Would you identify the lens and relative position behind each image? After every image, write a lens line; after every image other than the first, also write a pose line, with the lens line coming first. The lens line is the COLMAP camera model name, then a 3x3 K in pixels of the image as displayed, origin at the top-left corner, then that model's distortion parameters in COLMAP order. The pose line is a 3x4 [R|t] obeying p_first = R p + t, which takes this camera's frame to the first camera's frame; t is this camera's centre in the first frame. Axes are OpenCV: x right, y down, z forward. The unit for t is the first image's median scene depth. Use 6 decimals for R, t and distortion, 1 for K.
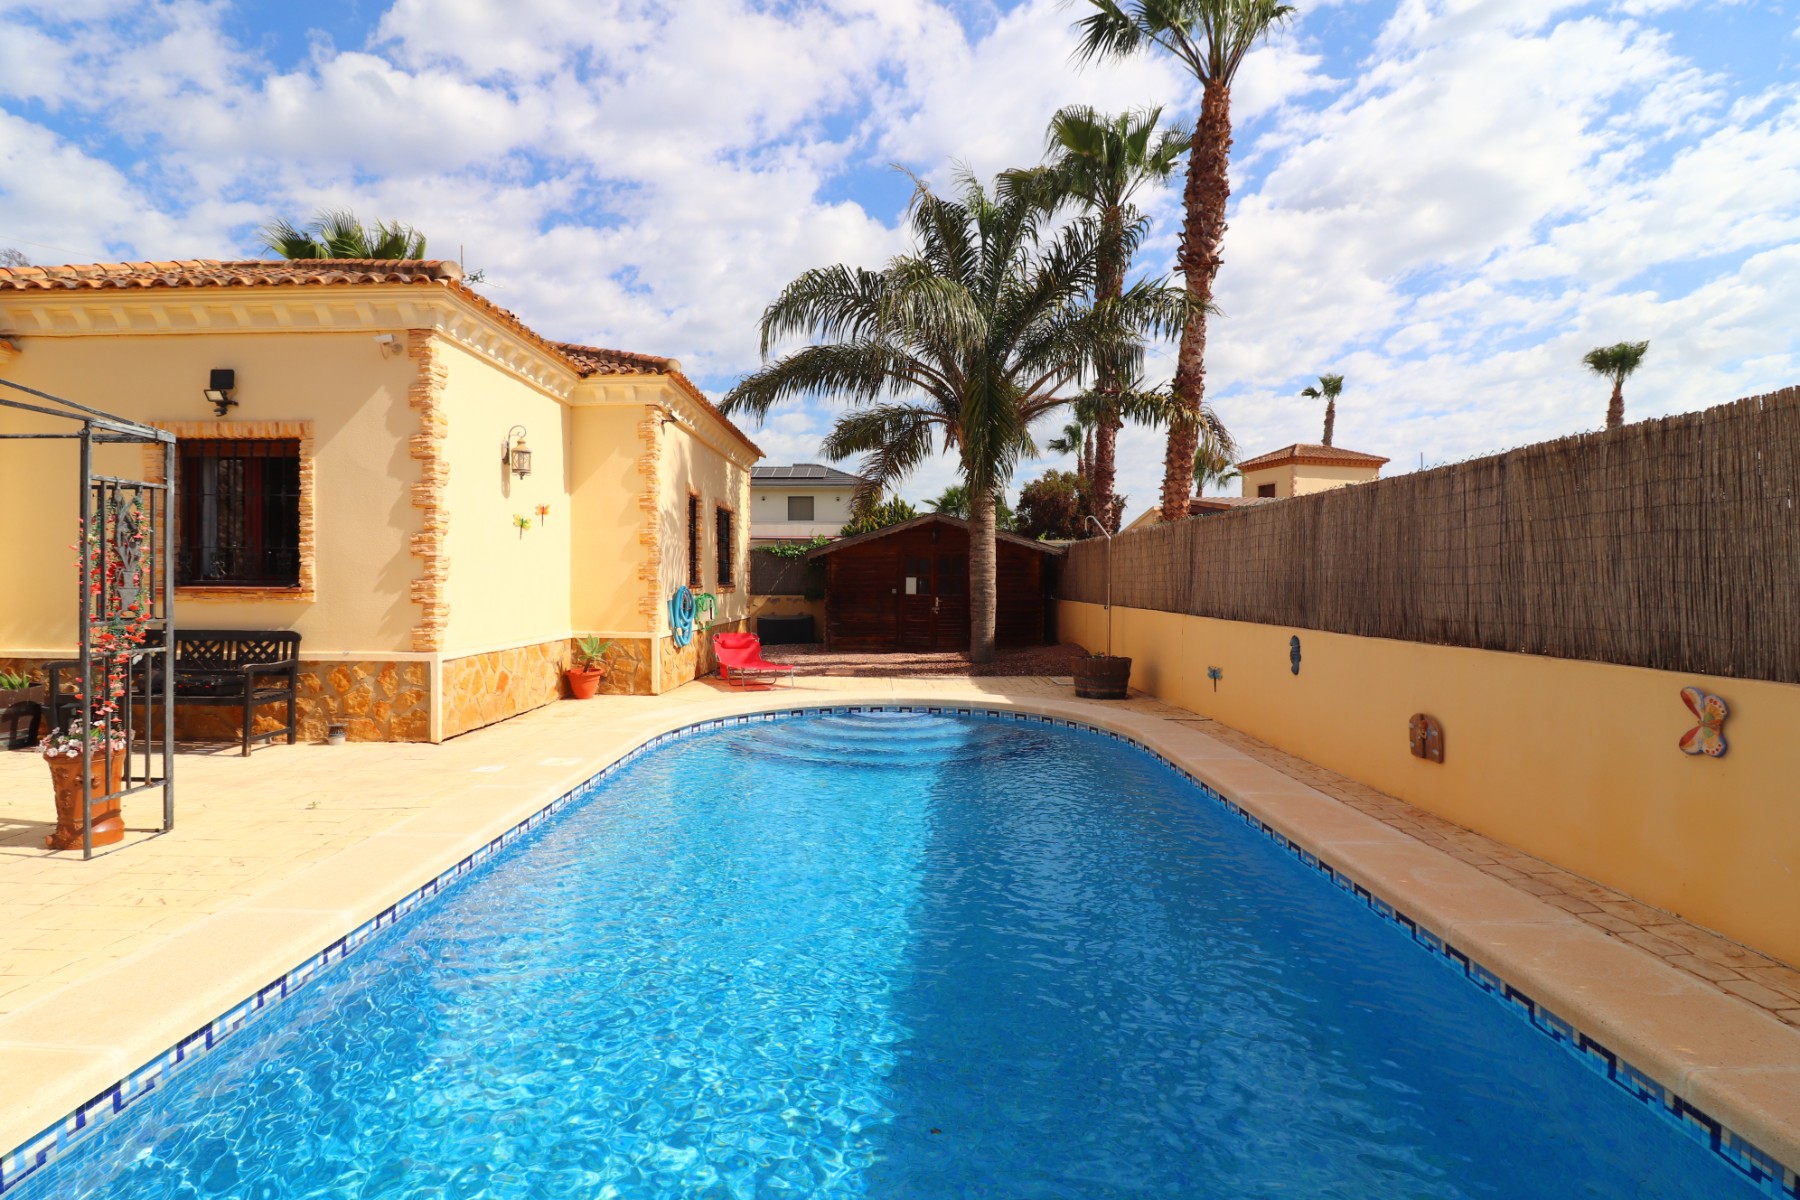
lens RADIAL K [[835.3, 0, 886.8], [0, 835.3, 593.7], [0, 0, 1]] dist [-0.006976, -0.009218]
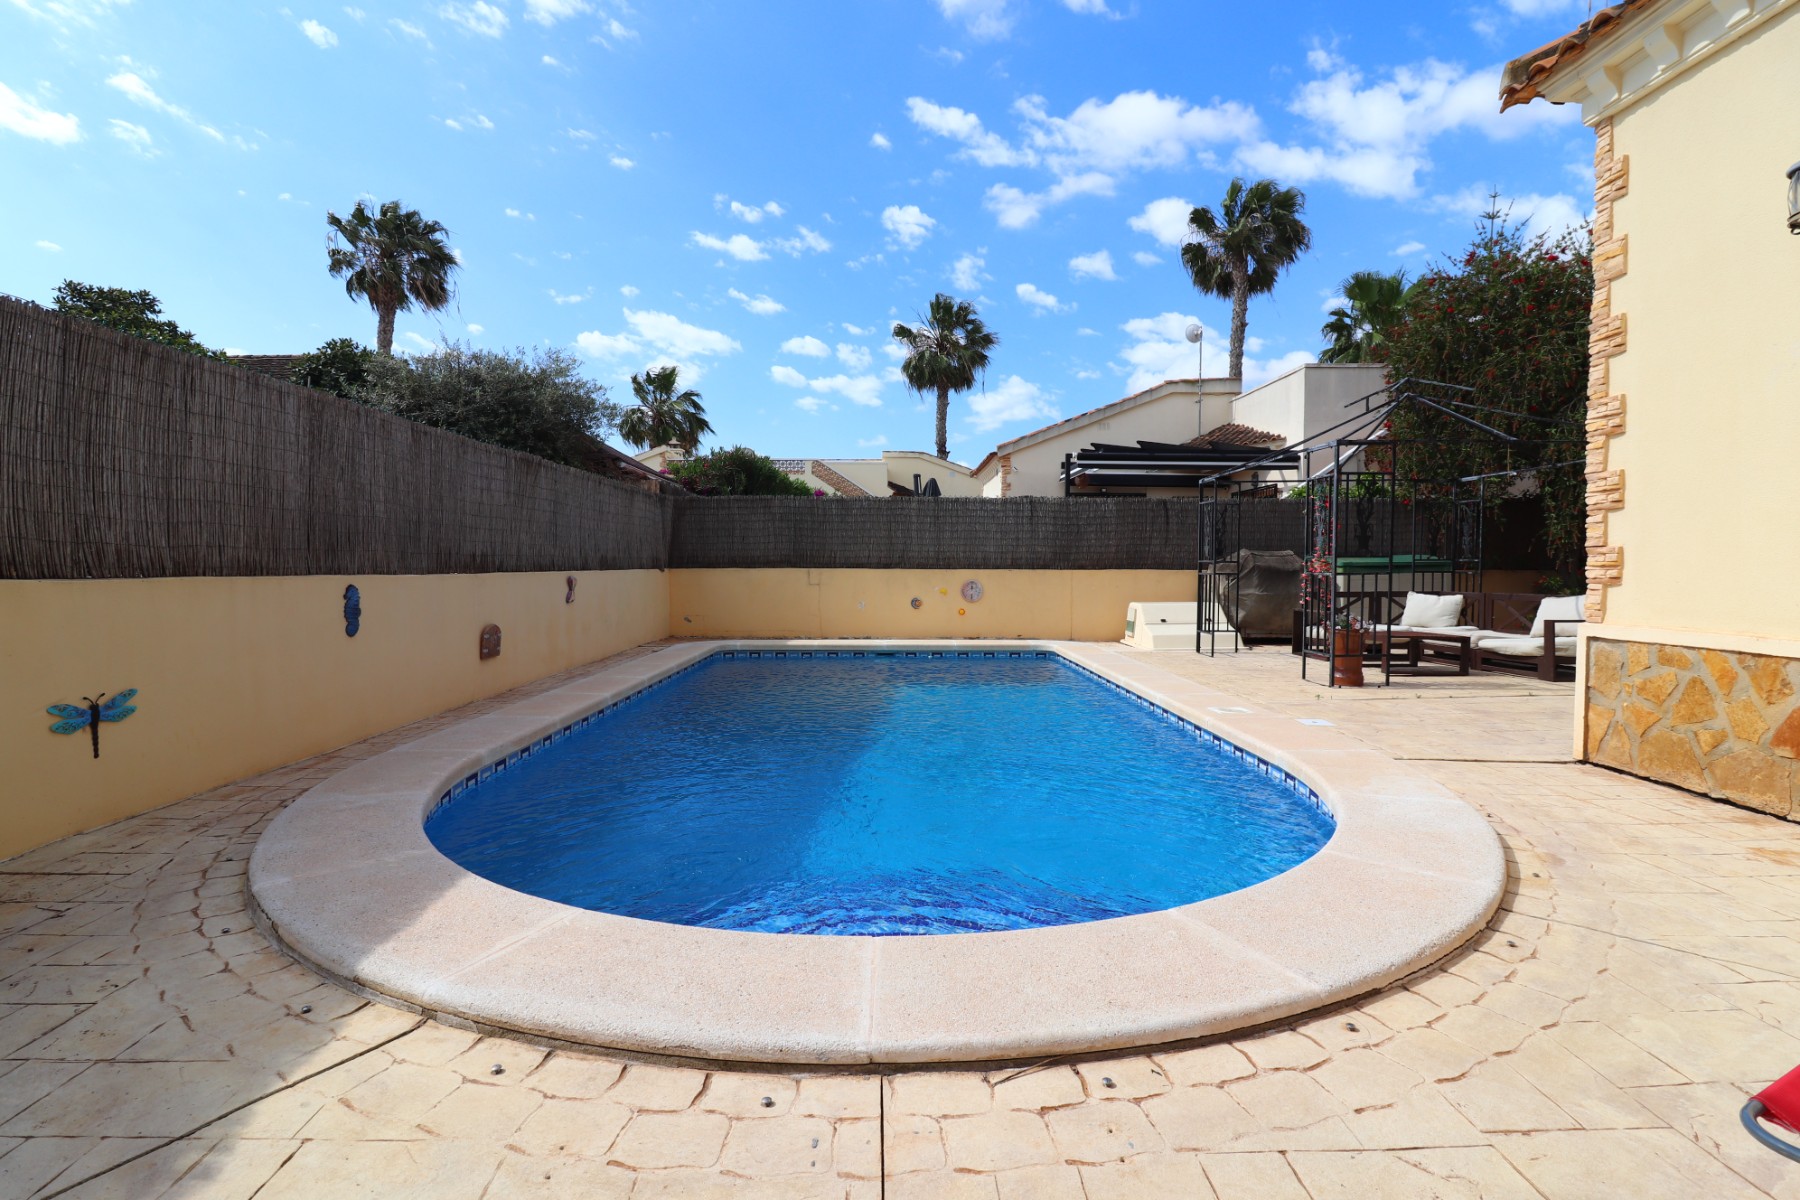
lens RADIAL K [[835.3, 0, 895.5], [0, 835.3, 599.9], [0, 0, 1]] dist [-0.006976, -0.009218]
pose [[-0.999783, -0.003064, -0.020619, 0.010874], [-0.004212, 0.998431, 0.055843, 0.015944], [0.020416, 0.055918, -0.998227, 1.385105]]
